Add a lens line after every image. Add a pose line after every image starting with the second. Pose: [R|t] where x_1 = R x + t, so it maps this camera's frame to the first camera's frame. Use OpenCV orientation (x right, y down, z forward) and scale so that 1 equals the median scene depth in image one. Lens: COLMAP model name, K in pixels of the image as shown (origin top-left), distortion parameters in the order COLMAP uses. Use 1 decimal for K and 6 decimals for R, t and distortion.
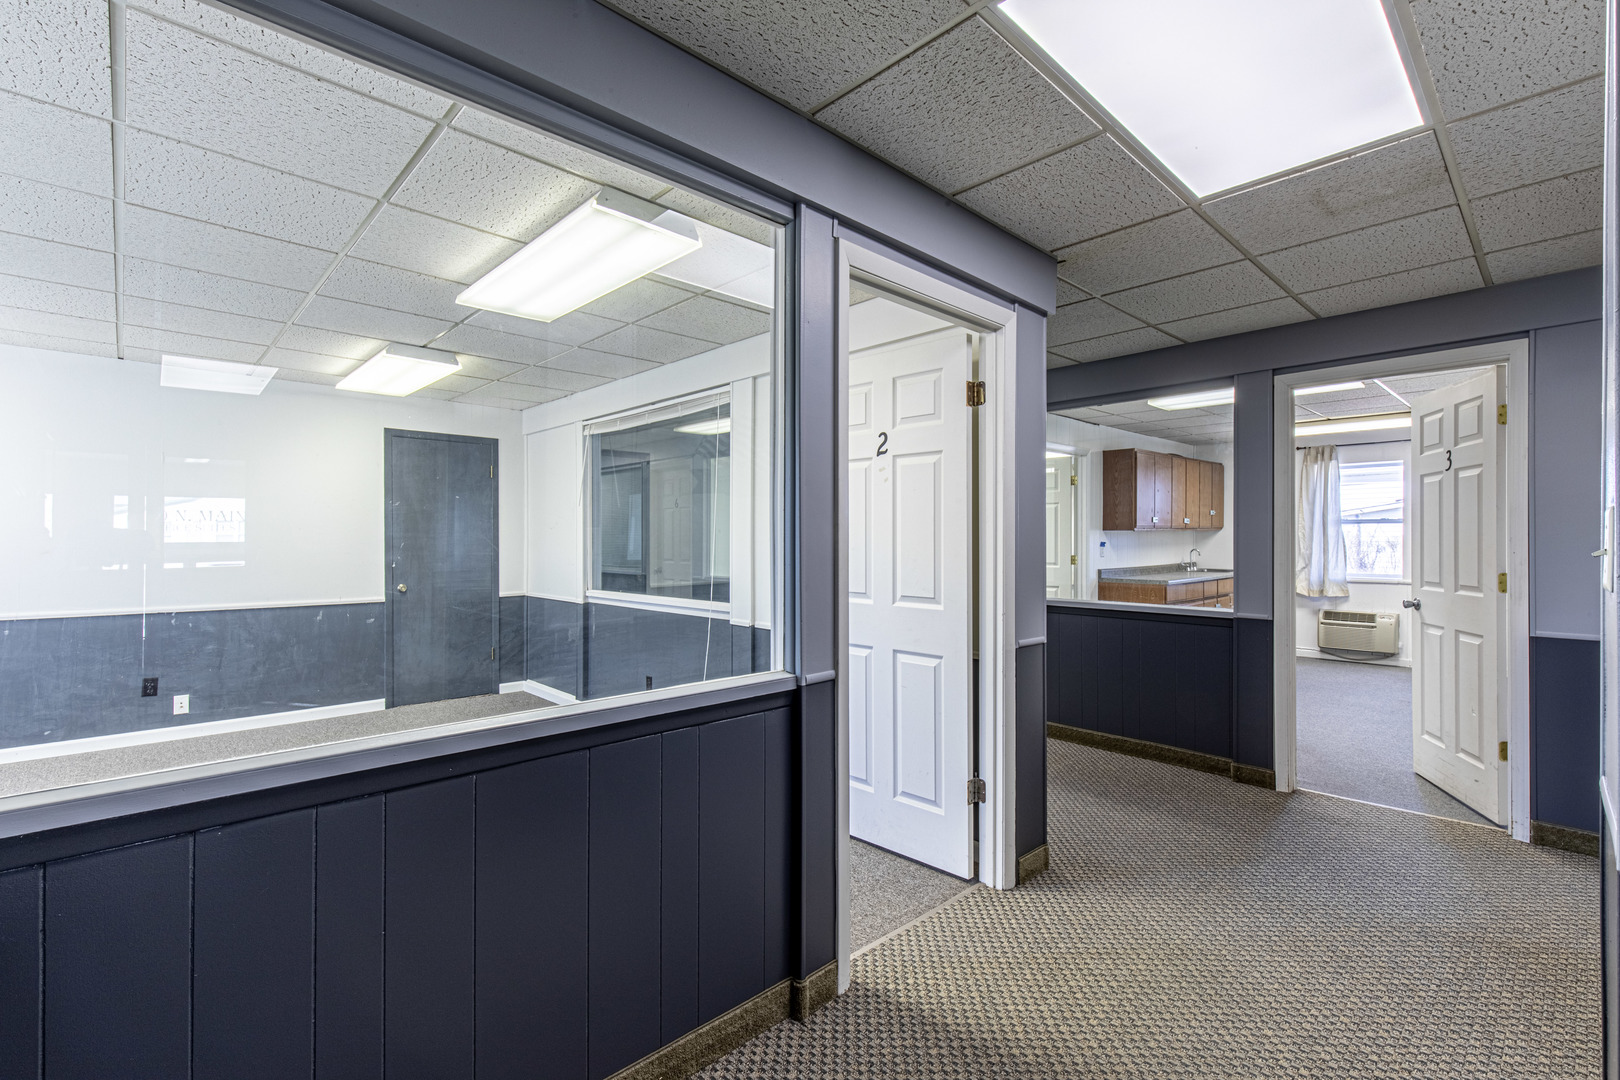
lens RADIAL K [[731.7, 0, 807.0], [0, 731.7, 537.0], [0, 0, 1]] dist [0.001955, -0.000145]
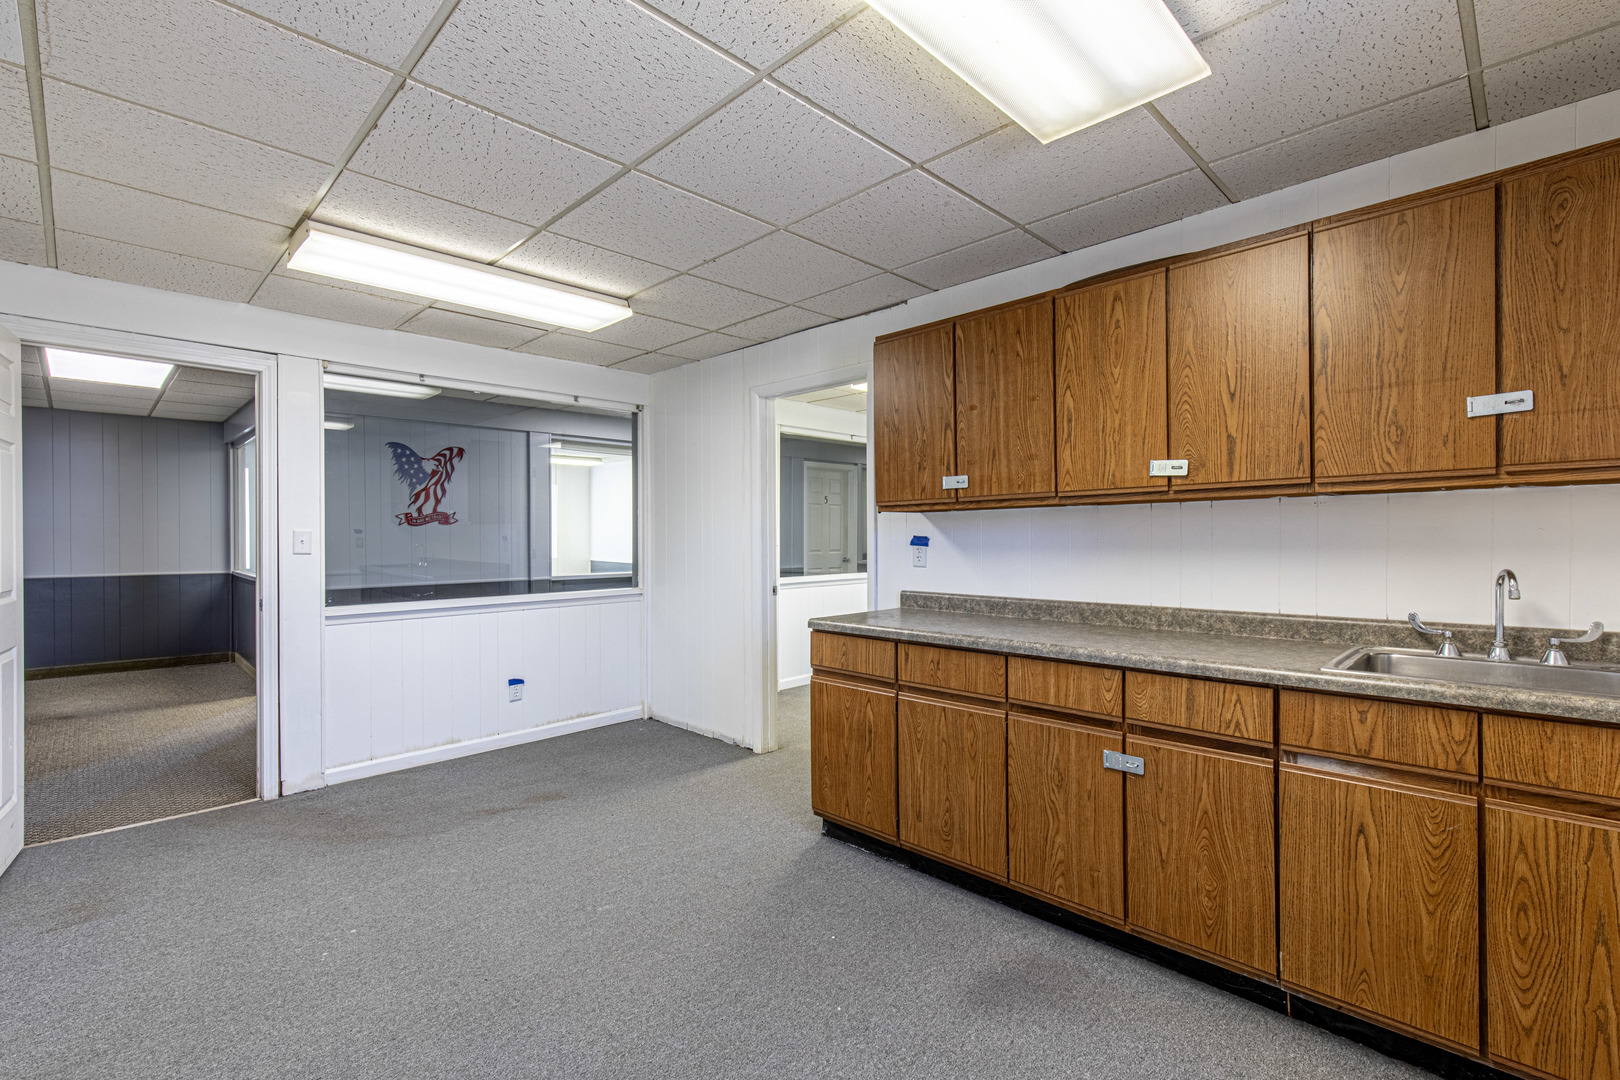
lens RADIAL K [[731.7, 0, 839.6], [0, 731.7, 537.3], [0, 0, 1]] dist [0.001955, -0.000145]
pose [[0.048538, 0.006171, -0.998802, 0.812300], [0.007614, 0.999950, 0.006548, 0.003631], [0.998792, -0.007923, 0.048489, 0.847890]]
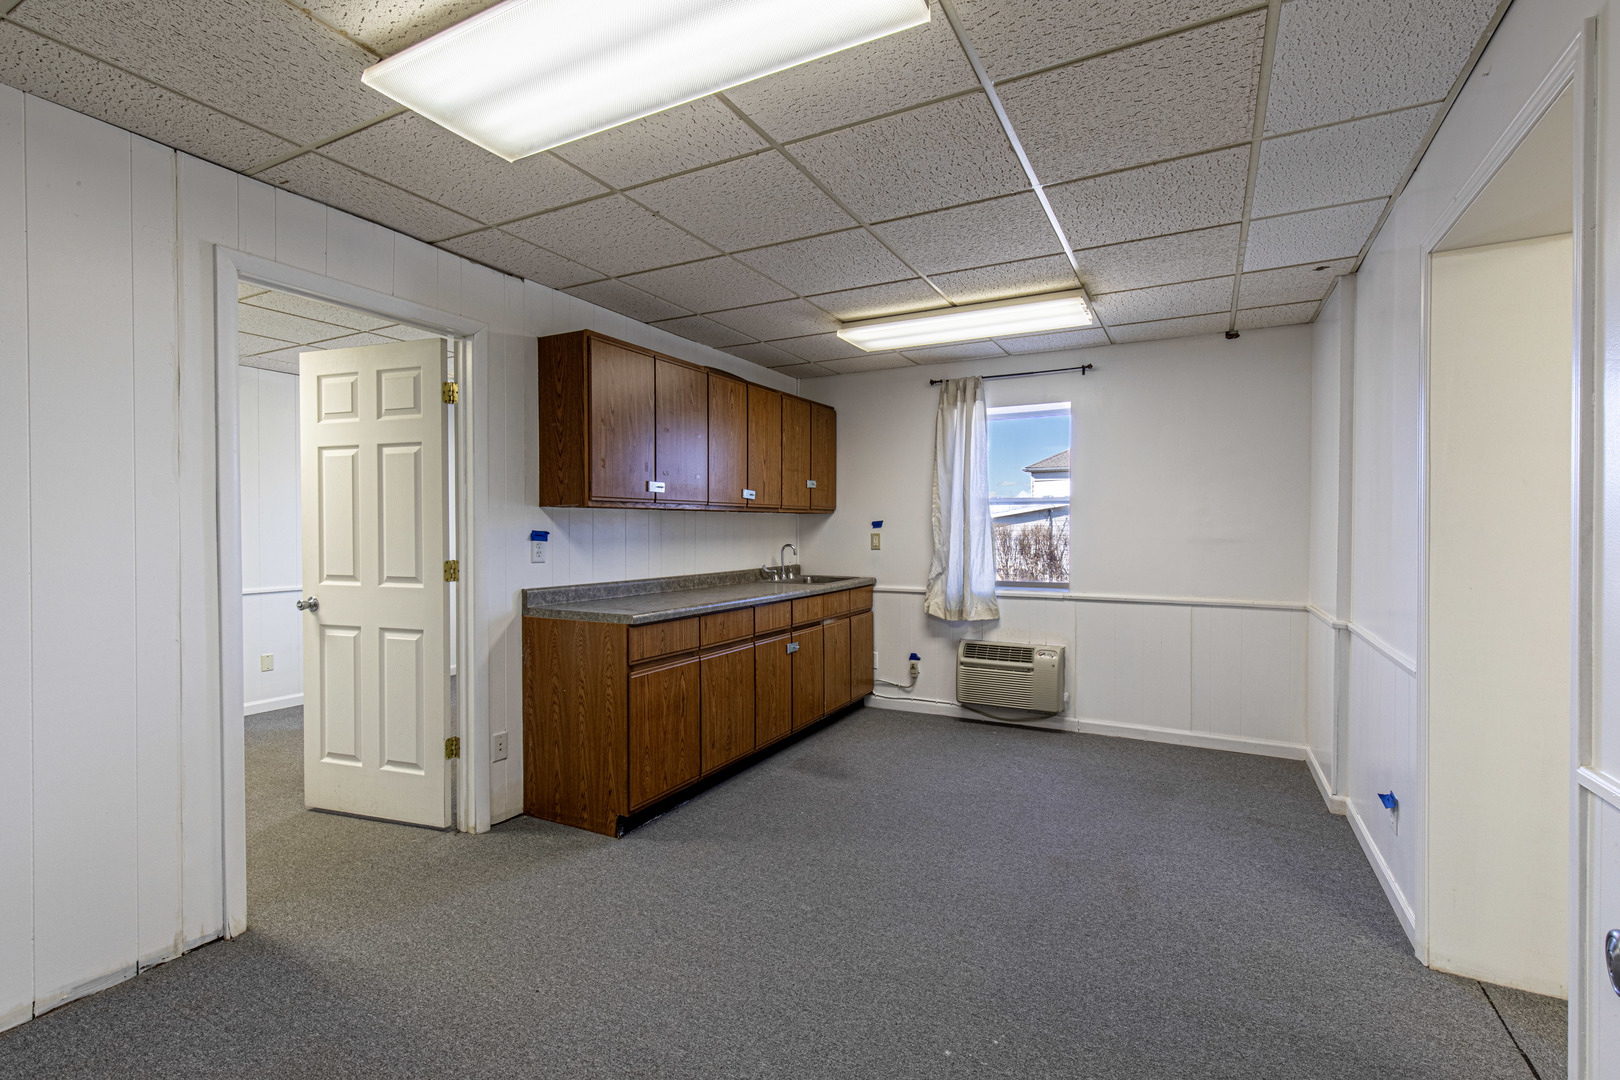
lens RADIAL K [[731.7, 0, 815.1], [0, 731.7, 540.5], [0, 0, 1]] dist [0.001955, -0.000145]
pose [[0.943770, -0.001089, 0.330600, 0.381751], [-0.002658, 0.999937, 0.010881, 0.006770], [-0.330591, -0.011148, 0.943708, 0.457987]]
